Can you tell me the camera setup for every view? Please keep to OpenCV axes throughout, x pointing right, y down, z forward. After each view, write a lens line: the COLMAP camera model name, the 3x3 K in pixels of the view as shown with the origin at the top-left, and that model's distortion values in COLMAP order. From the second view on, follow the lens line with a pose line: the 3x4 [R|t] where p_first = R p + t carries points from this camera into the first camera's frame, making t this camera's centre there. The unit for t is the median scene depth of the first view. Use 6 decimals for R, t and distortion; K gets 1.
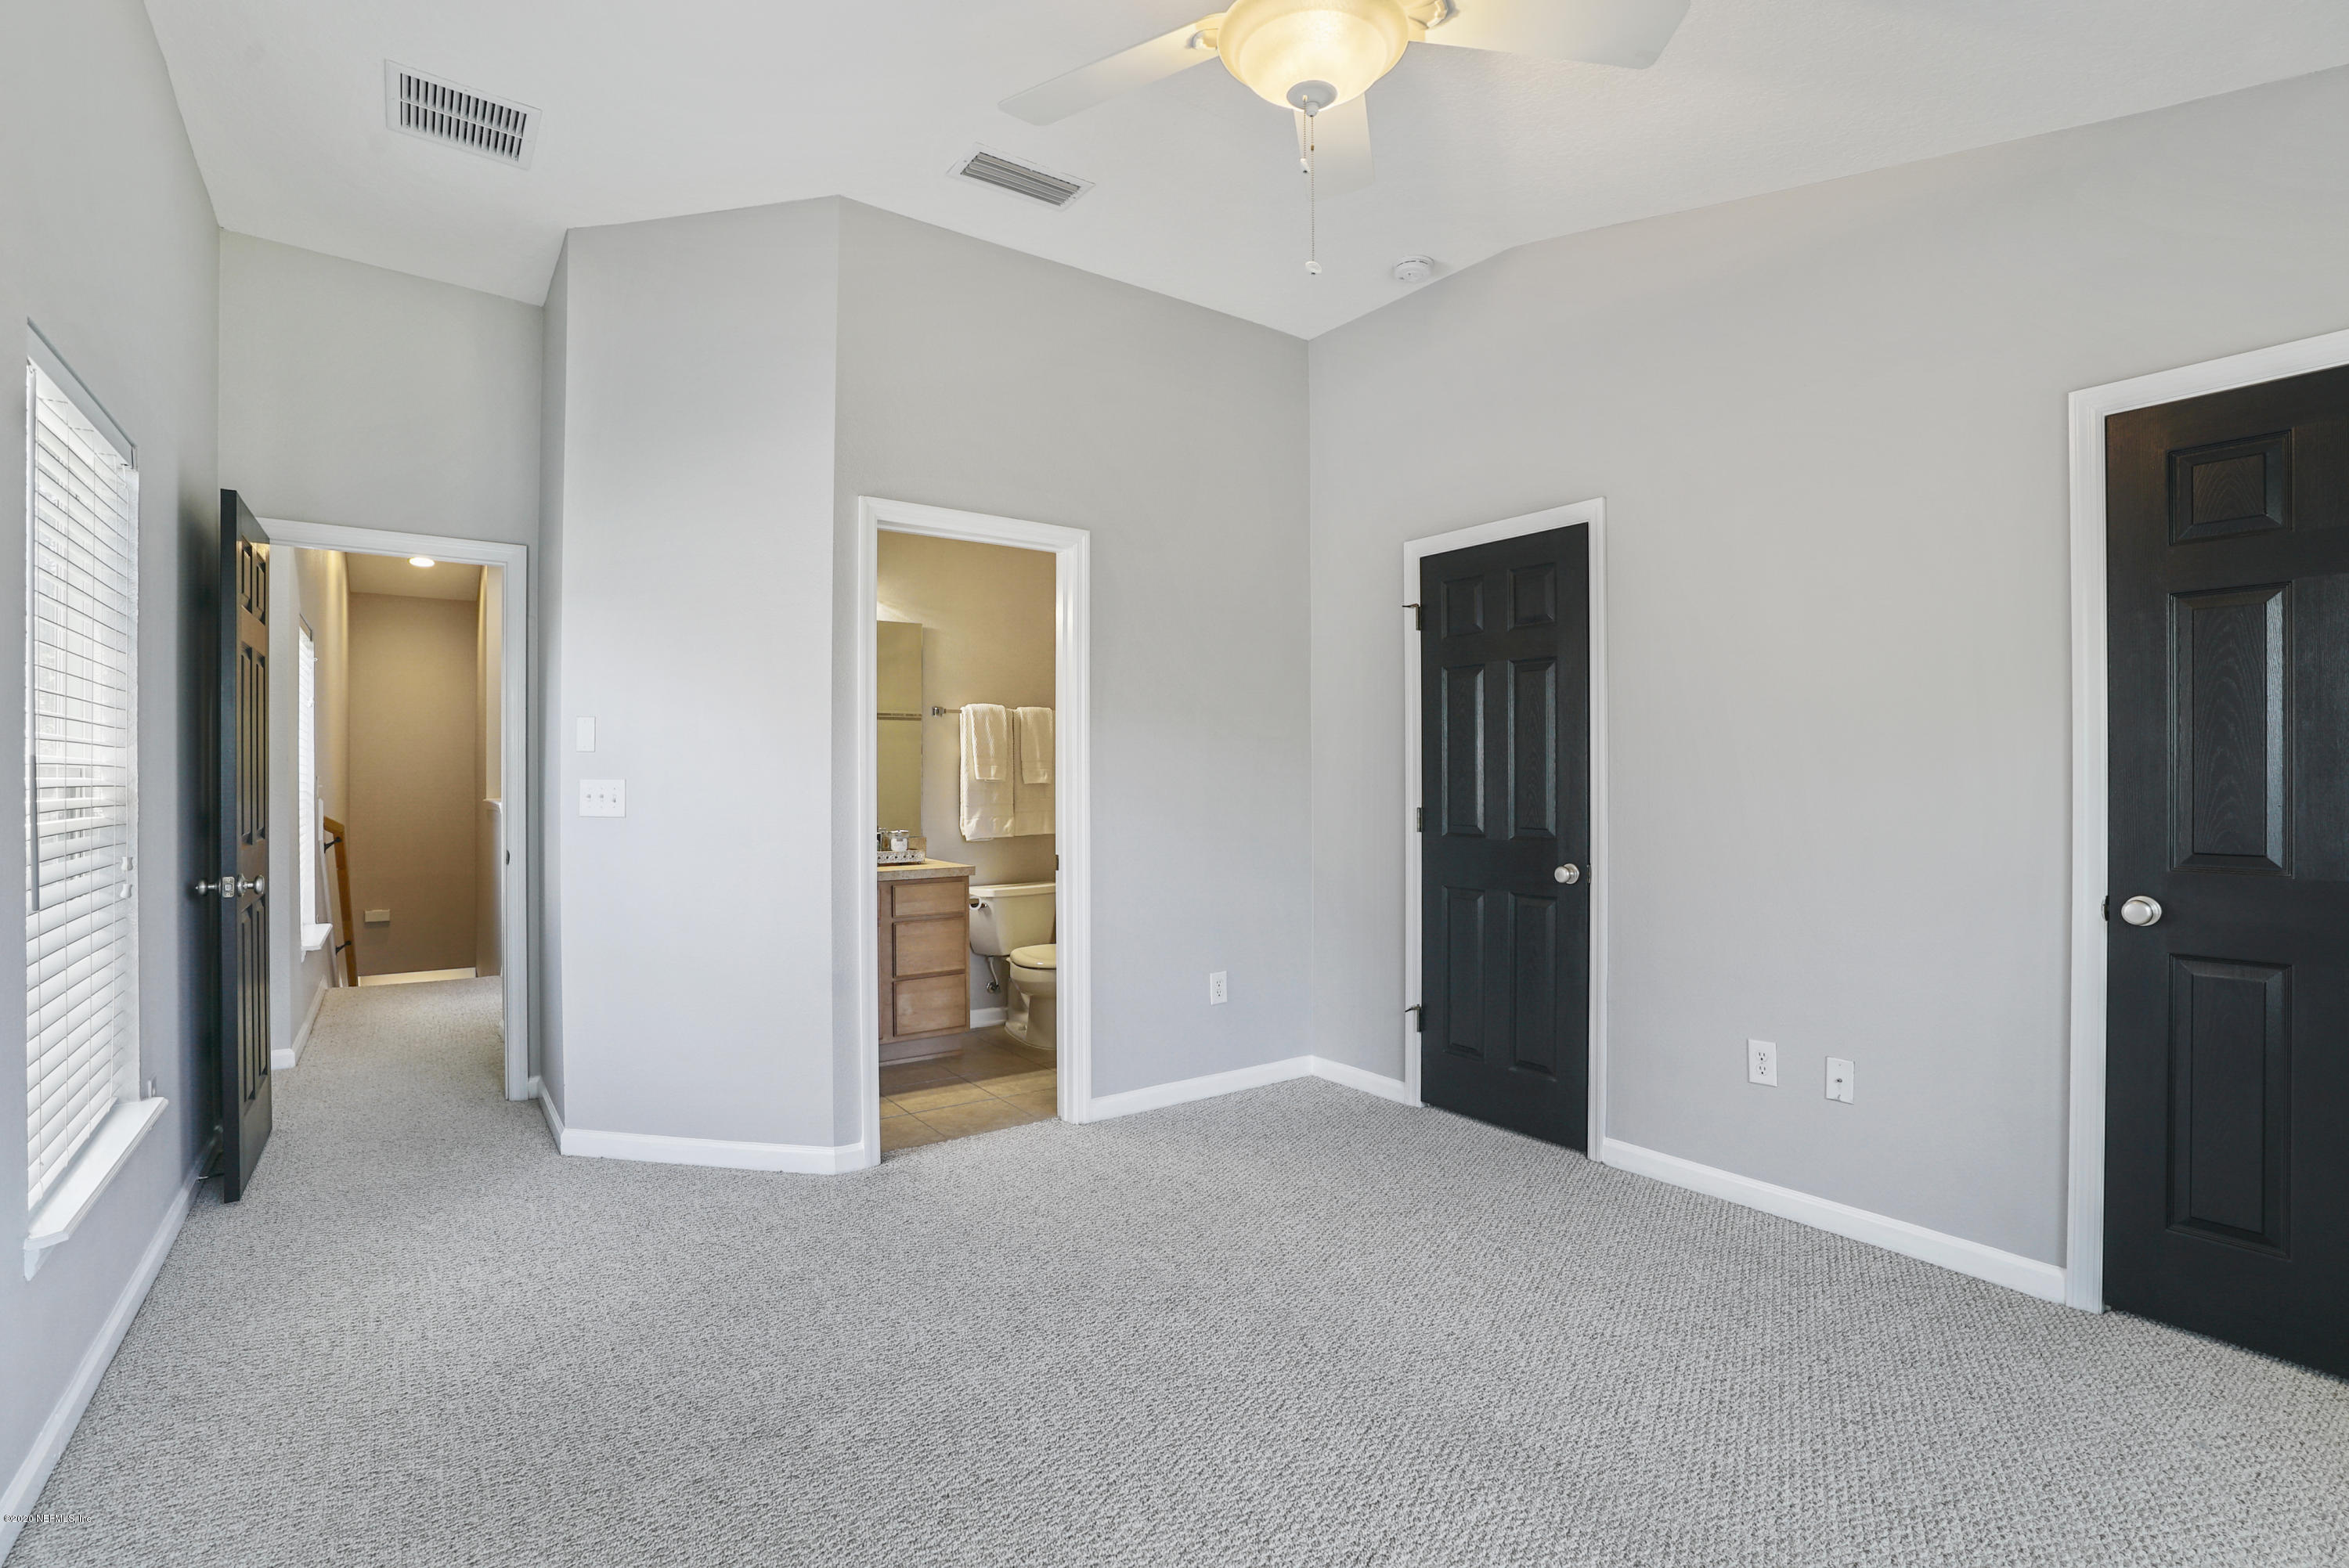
lens RADIAL K [[1103.3, 0, 1176.5], [0, 1103.3, 775.3], [0, 0, 1]] dist [-0.062737, 0.022676]
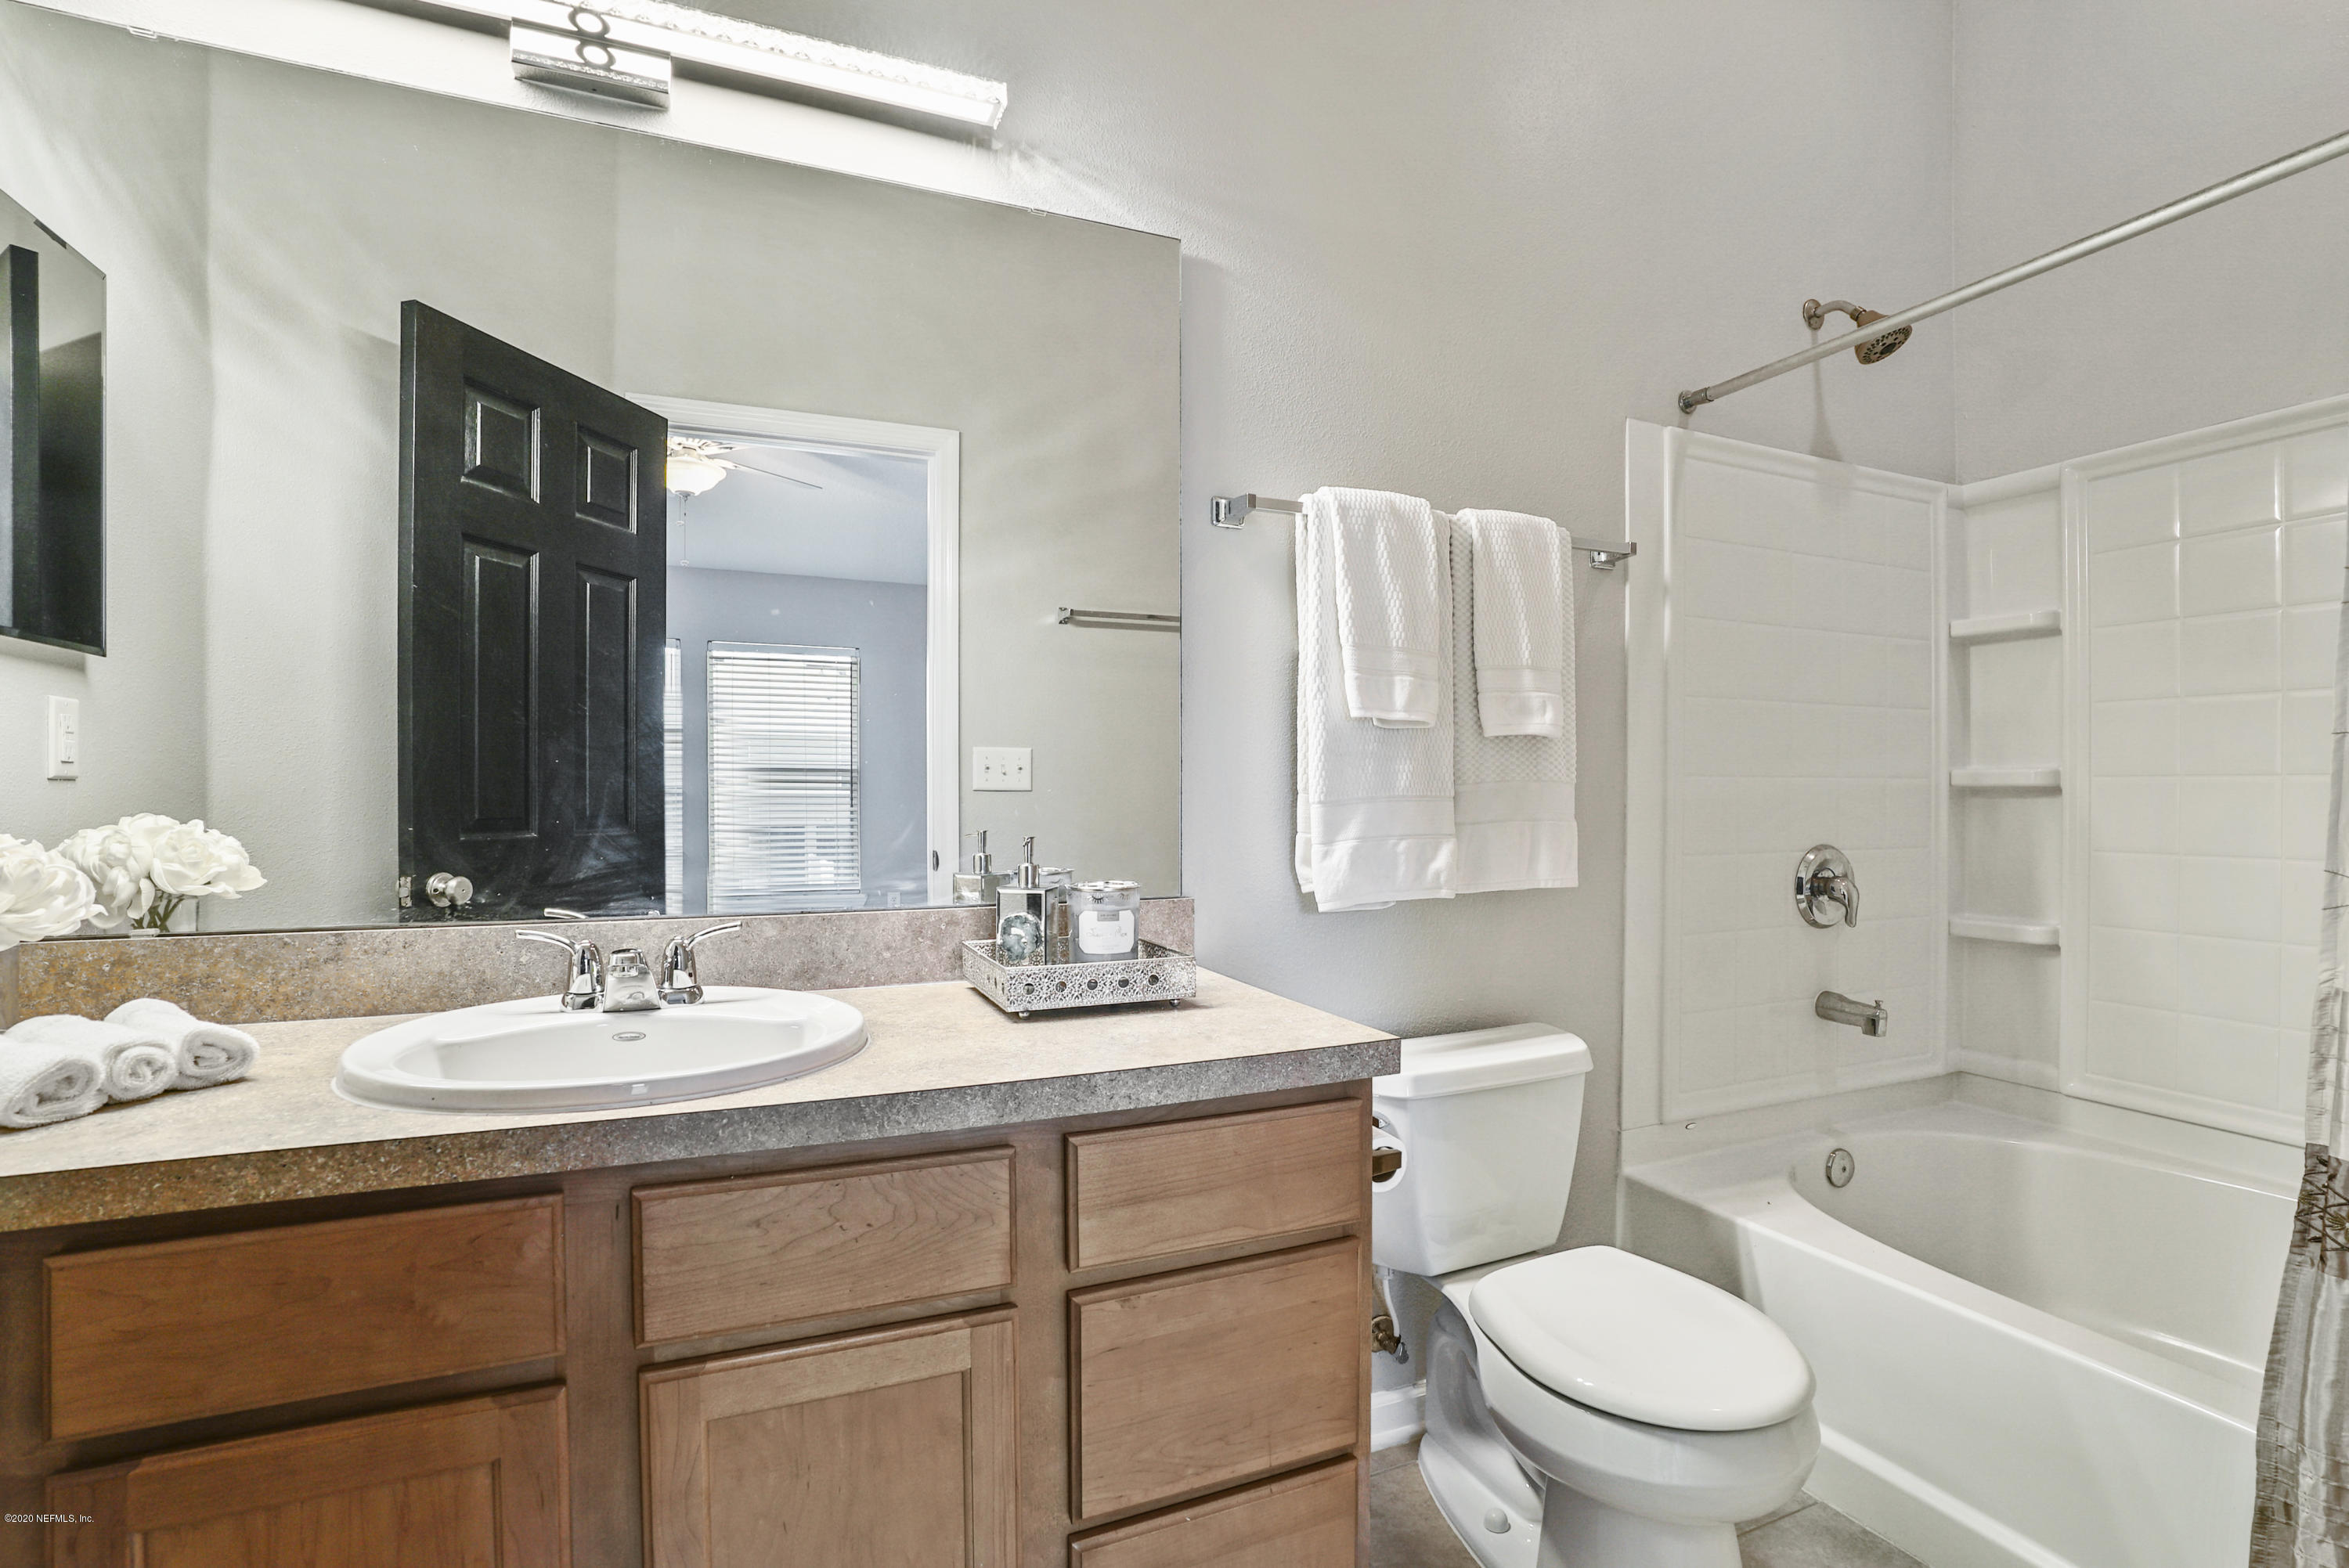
lens RADIAL K [[1103.3, 0, 1181.2], [0, 1103.3, 786.6], [0, 0, 1]] dist [-0.062737, 0.022676]
pose [[0.976975, -0.000134, -0.213356, -0.161312], [0.000235, 1.000000, 0.000449, 0.023279], [0.213356, -0.000489, 0.976974, 0.678859]]
